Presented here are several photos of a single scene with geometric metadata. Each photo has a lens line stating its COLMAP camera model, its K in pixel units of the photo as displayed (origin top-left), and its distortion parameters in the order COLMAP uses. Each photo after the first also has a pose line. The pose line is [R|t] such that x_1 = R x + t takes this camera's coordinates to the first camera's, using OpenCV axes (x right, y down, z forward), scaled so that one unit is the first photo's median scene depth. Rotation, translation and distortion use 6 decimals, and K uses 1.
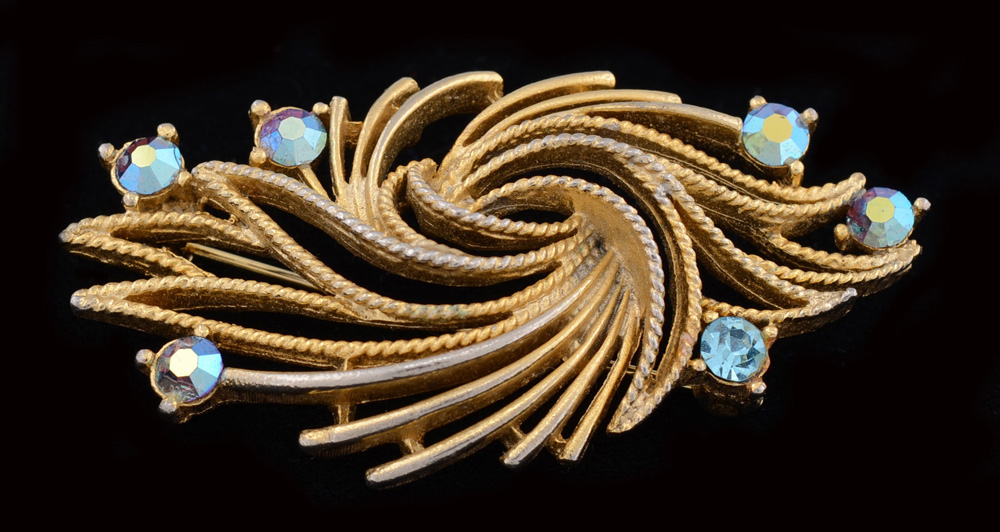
lens RADIAL K [[2863.4, 0, 499.7], [0, 2863.4, 265.6], [0, 0, 1]] dist [-0.101133, 0.000000]
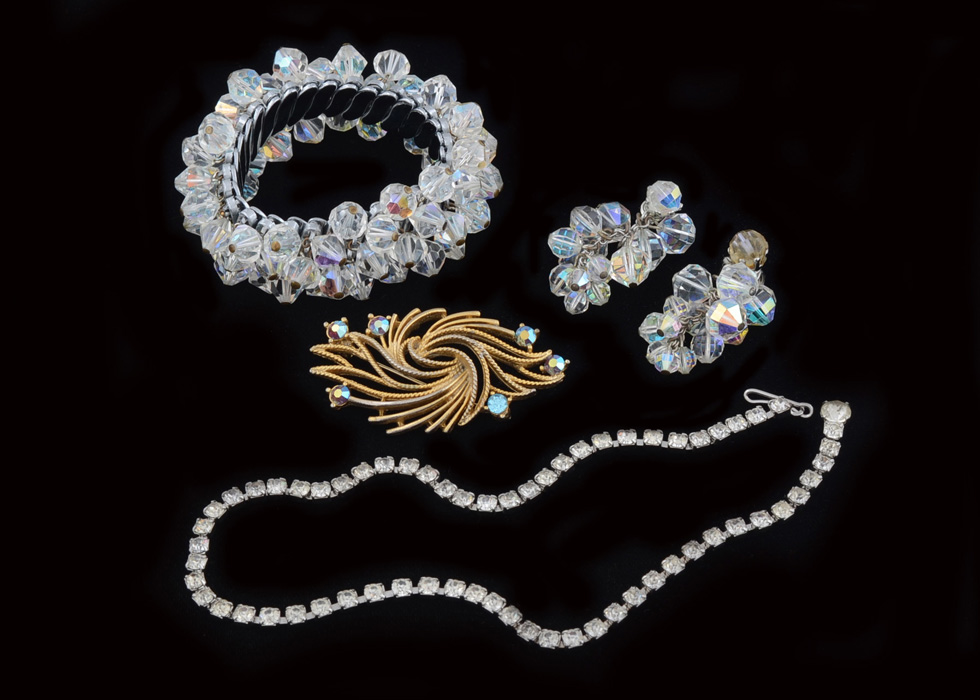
lens RADIAL K [[1999.7, 0, 490.7], [0, 1999.7, 350.7], [0, 0, 1]] dist [0.008682, 0.000000]
pose [[0.977432, 0.089876, -0.191178, 0.510549], [-0.067344, 0.990334, 0.121260, -0.312600], [0.200229, -0.105649, 0.974036, -1.265294]]
